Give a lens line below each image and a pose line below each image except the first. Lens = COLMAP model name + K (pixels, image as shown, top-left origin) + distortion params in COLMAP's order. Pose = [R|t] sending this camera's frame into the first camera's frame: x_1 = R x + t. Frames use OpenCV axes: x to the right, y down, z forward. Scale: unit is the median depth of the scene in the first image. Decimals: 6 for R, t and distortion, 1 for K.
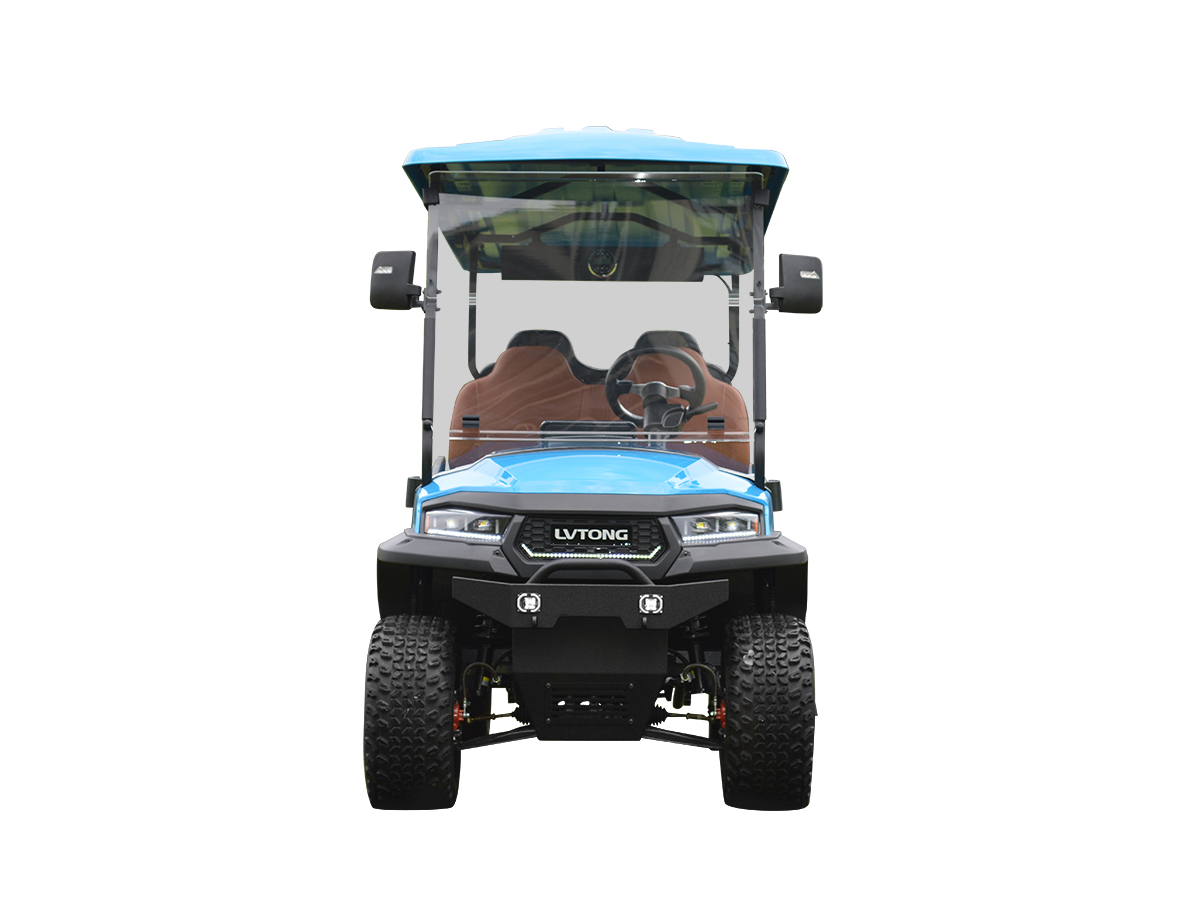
lens RADIAL K [[2670.4, 0, 600.0], [0, 2670.4, 450.0], [0, 0, 1]] dist [-0.054491, -0.040083]
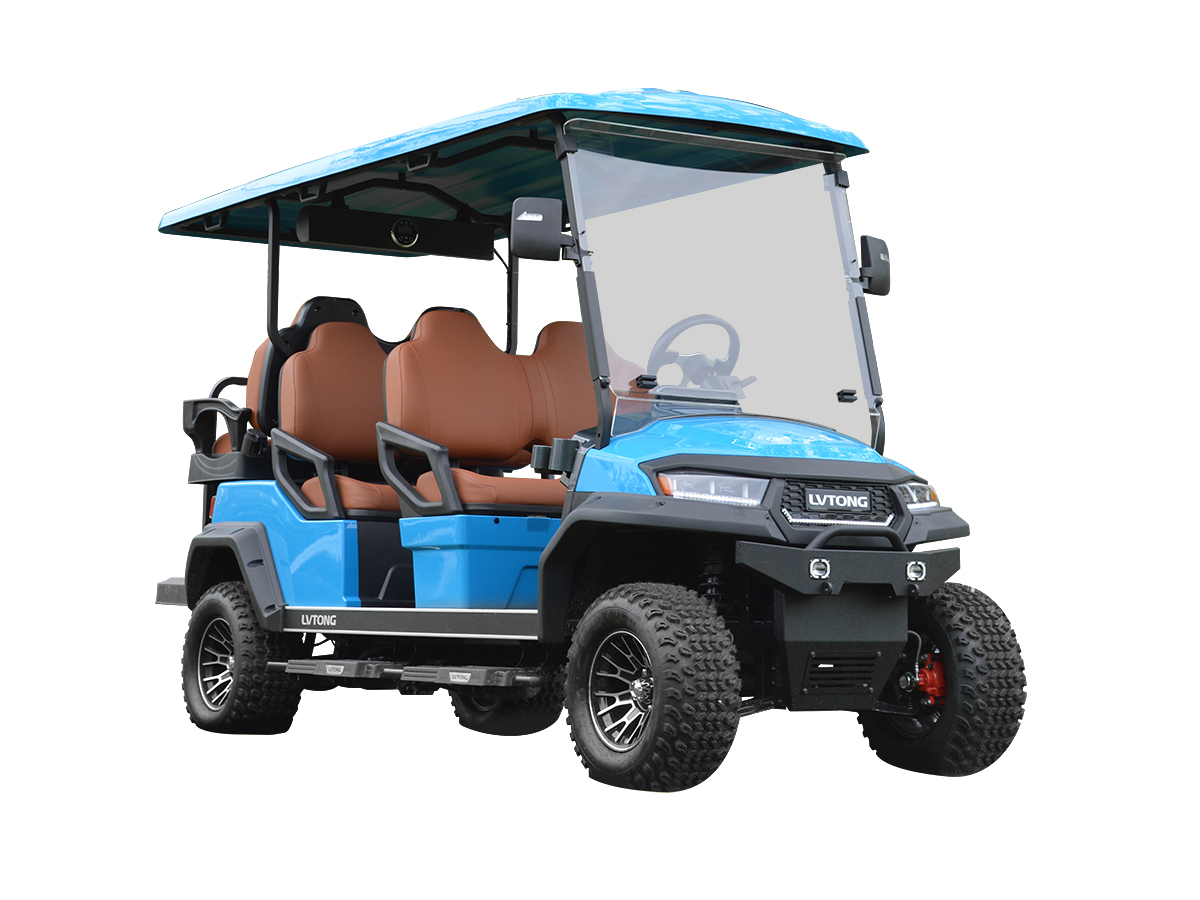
lens RADIAL K [[2364.5, 0, 445.3], [0, 2364.5, 451.0], [0, 0, 1]] dist [0.013679, 0.049220]
pose [[0.863543, 0.034990, 0.503059, -0.568361], [-0.032369, 0.999379, -0.013947, 0.030152], [-0.503235, -0.004240, 0.864139, 0.318593]]
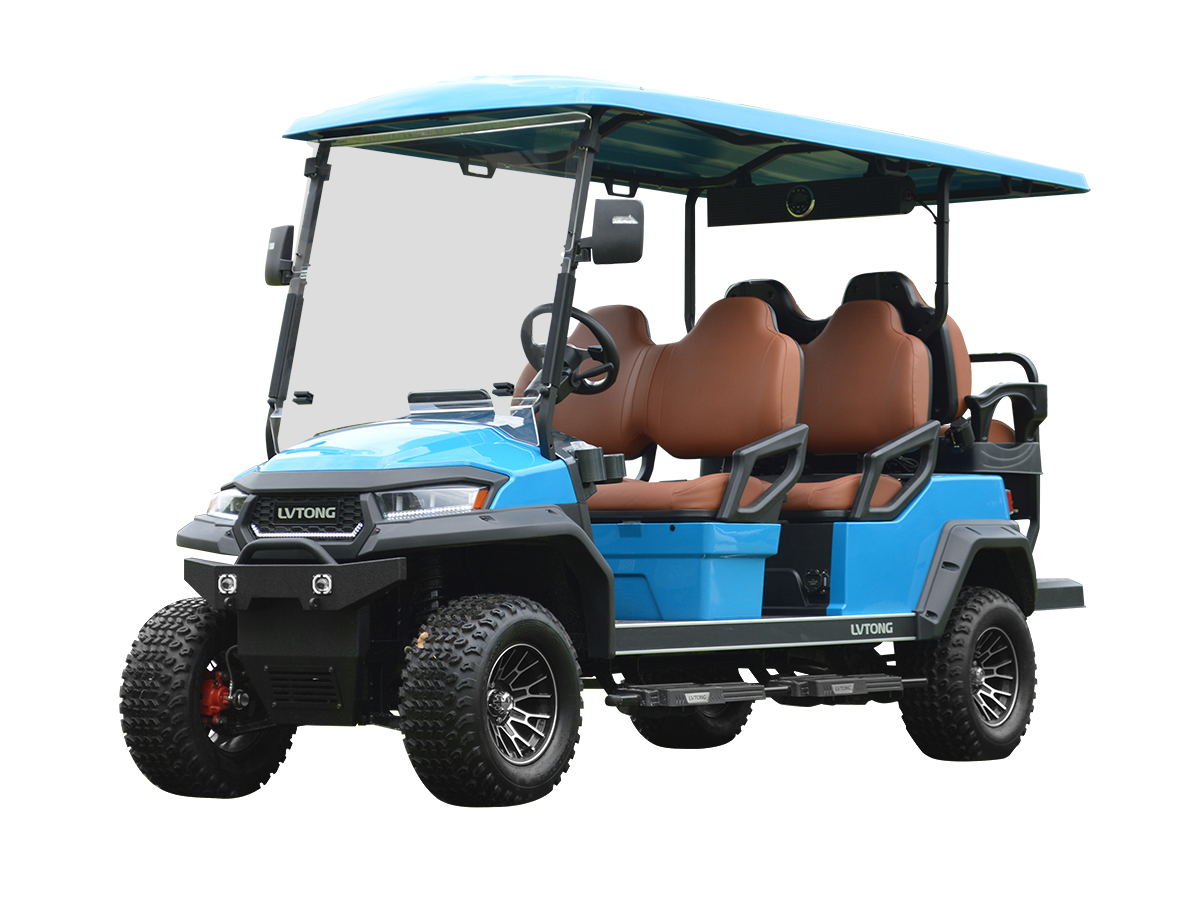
lens RADIAL K [[3250.3, 0, 600.0], [0, 3250.3, 450.0], [0, 0, 1]] dist [0.103355, 0.341591]
pose [[0.817241, -0.031412, -0.575439, 0.764713], [0.040977, 0.999153, 0.003654, 0.008824], [0.574837, -0.026566, 0.817836, 0.095158]]
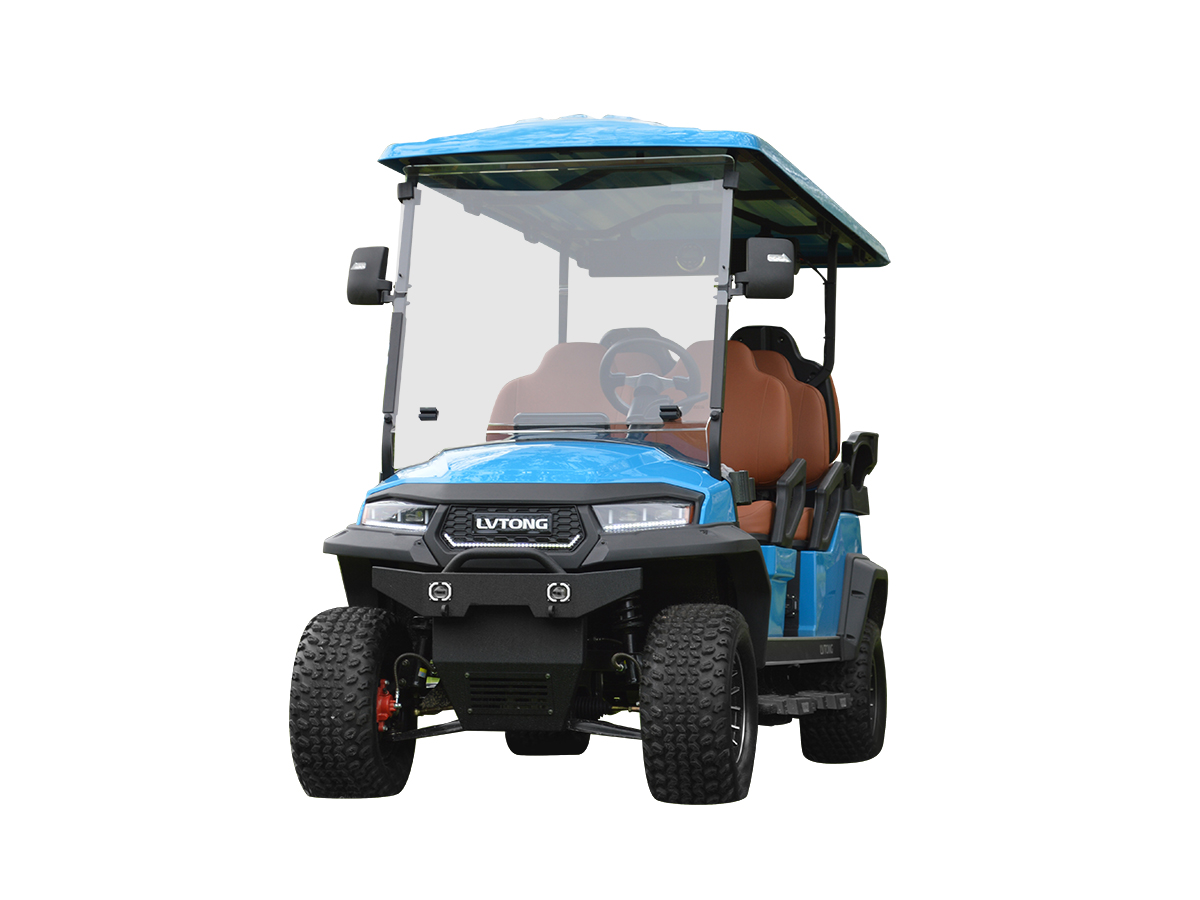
lens RADIAL K [[2914.9, 0, 600.0], [0, 2914.9, 450.0], [0, 0, 1]] dist [-0.110357, -0.179126]
pose [[0.976468, -0.014024, -0.215207, 0.262459], [0.011058, 0.999827, -0.014980, 0.020791], [0.215380, 0.012247, 0.976454, -0.052241]]
